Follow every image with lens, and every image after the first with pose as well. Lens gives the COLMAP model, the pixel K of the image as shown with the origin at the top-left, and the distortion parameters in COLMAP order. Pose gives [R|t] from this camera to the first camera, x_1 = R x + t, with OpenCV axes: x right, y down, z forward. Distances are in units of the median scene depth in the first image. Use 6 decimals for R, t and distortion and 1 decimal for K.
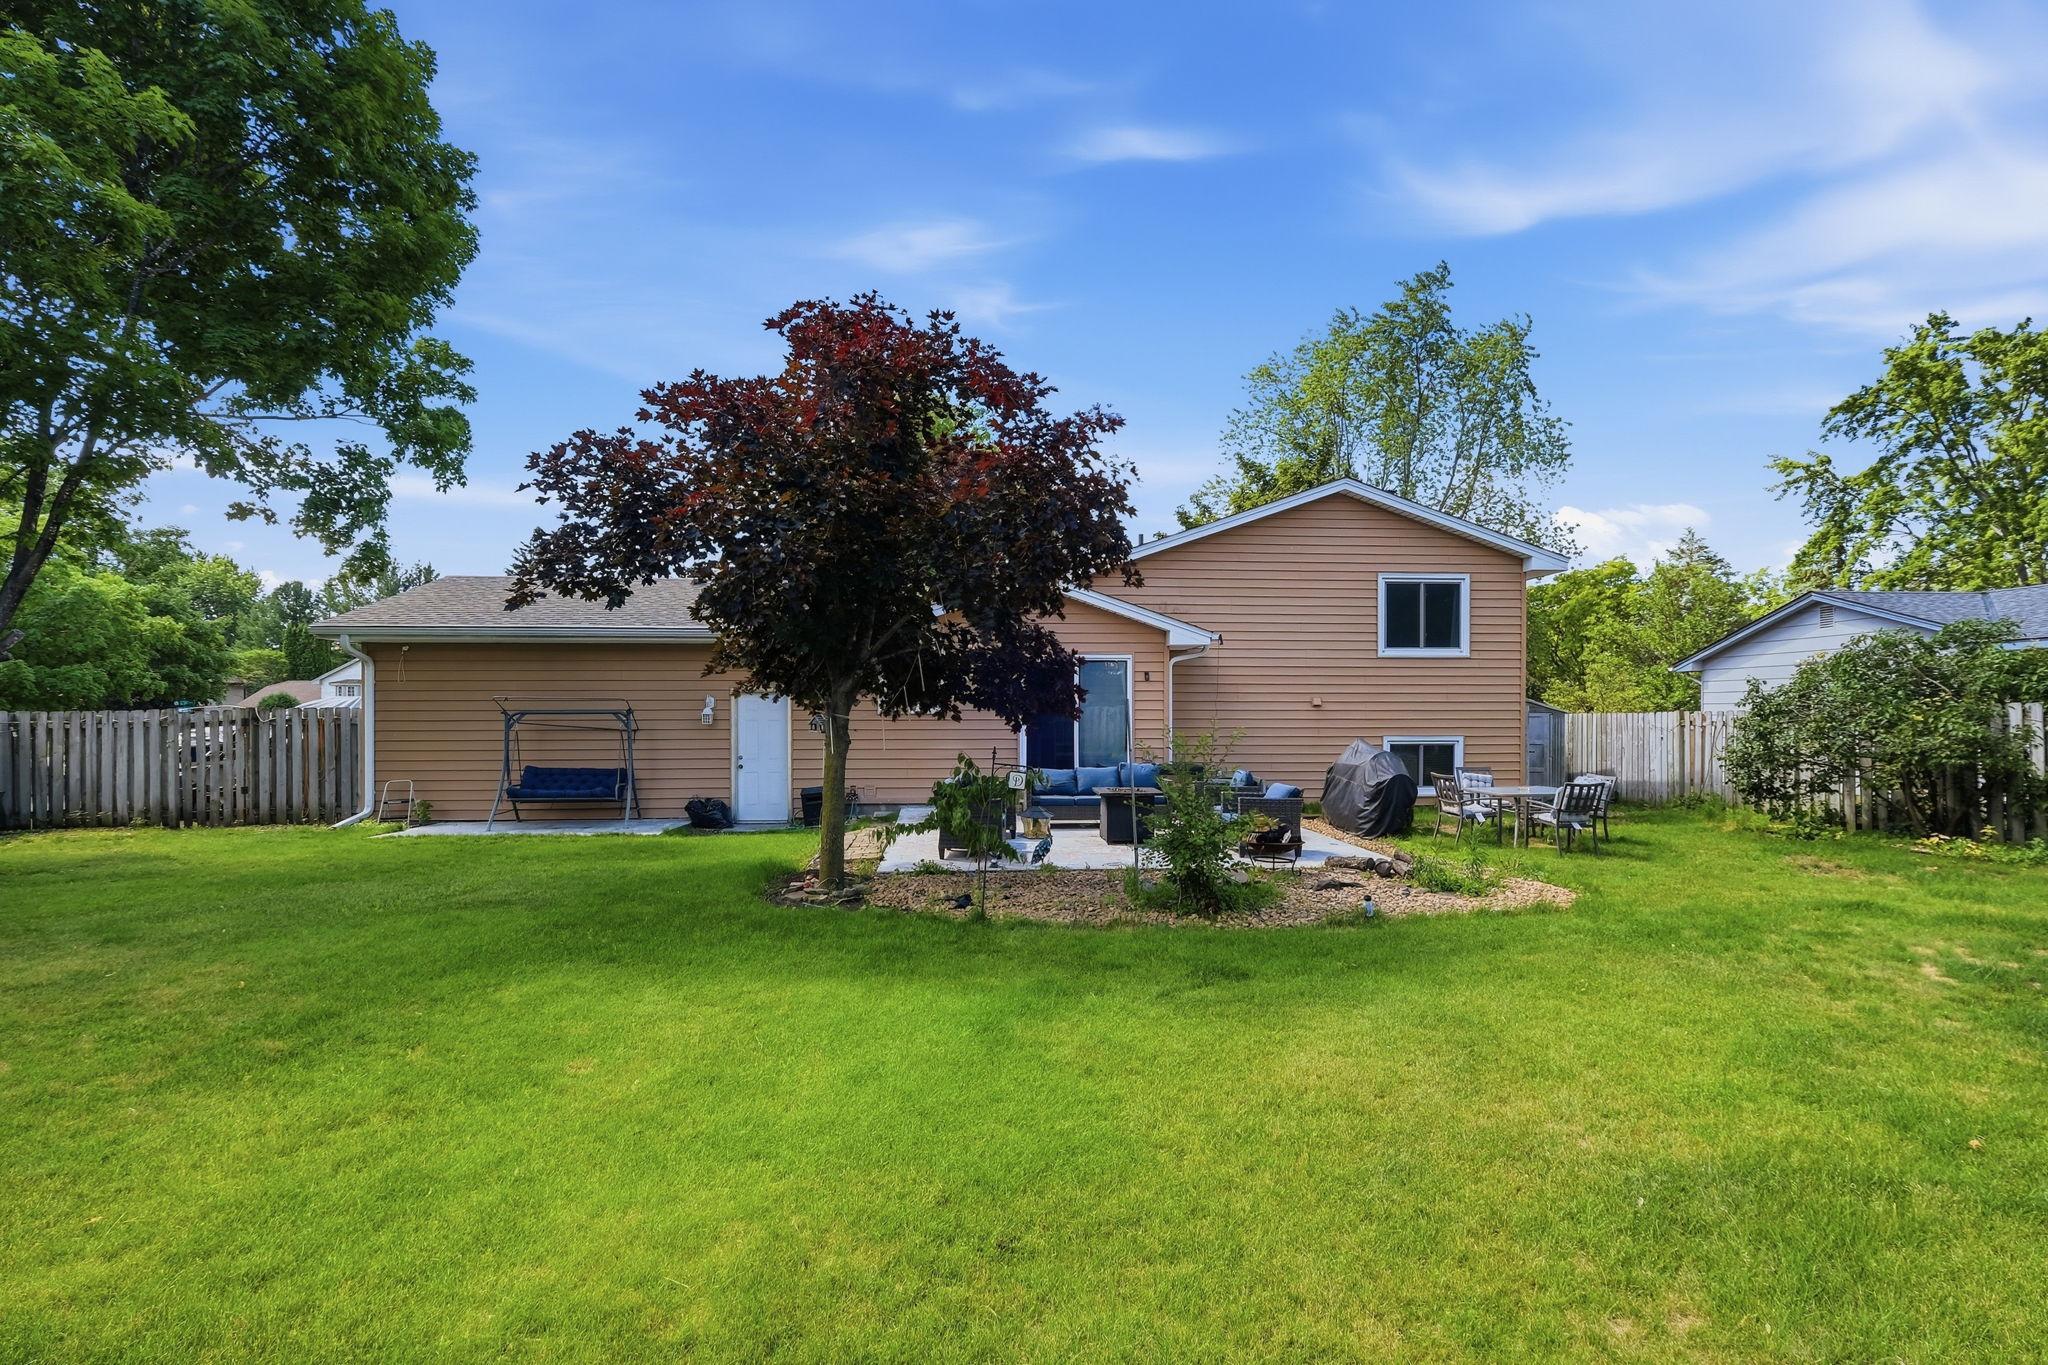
lens RADIAL K [[1612.6, 0, 1024.0], [0, 1612.6, 682.5], [0, 0, 1]] dist [-0.010361, 0.003367]
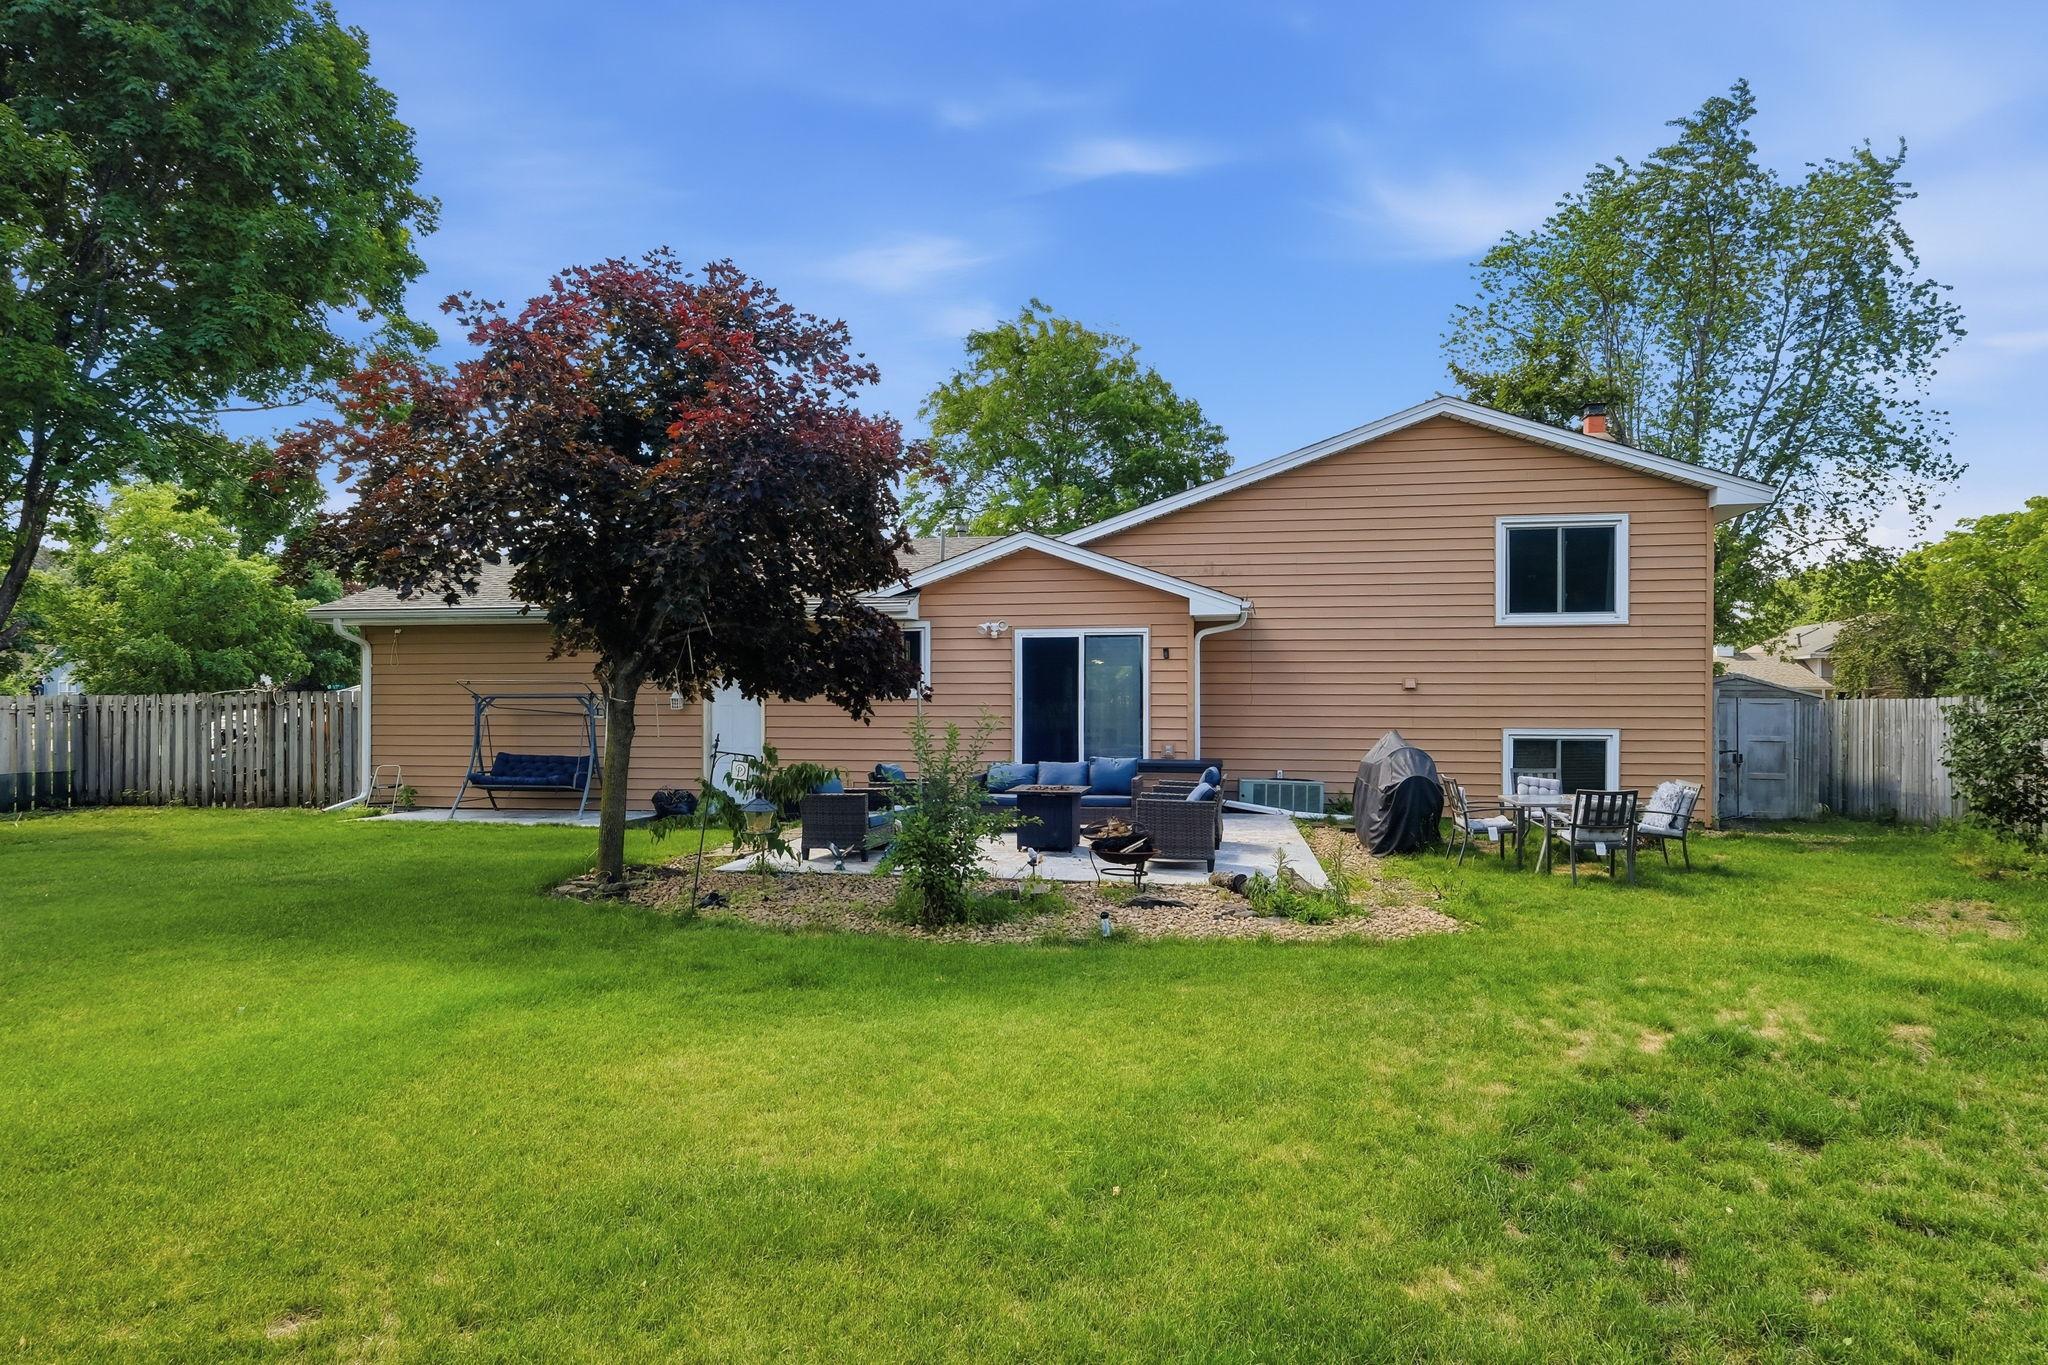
lens RADIAL K [[2206.9, 0, 1024.1], [0, 2206.9, 607.5], [0, 0, 1]] dist [-0.006001, 0.012775]
pose [[0.908386, -0.015738, -0.417837, 0.528940], [0.006703, 0.999711, -0.023083, -0.001927], [0.418080, 0.018168, 0.908229, -0.064893]]
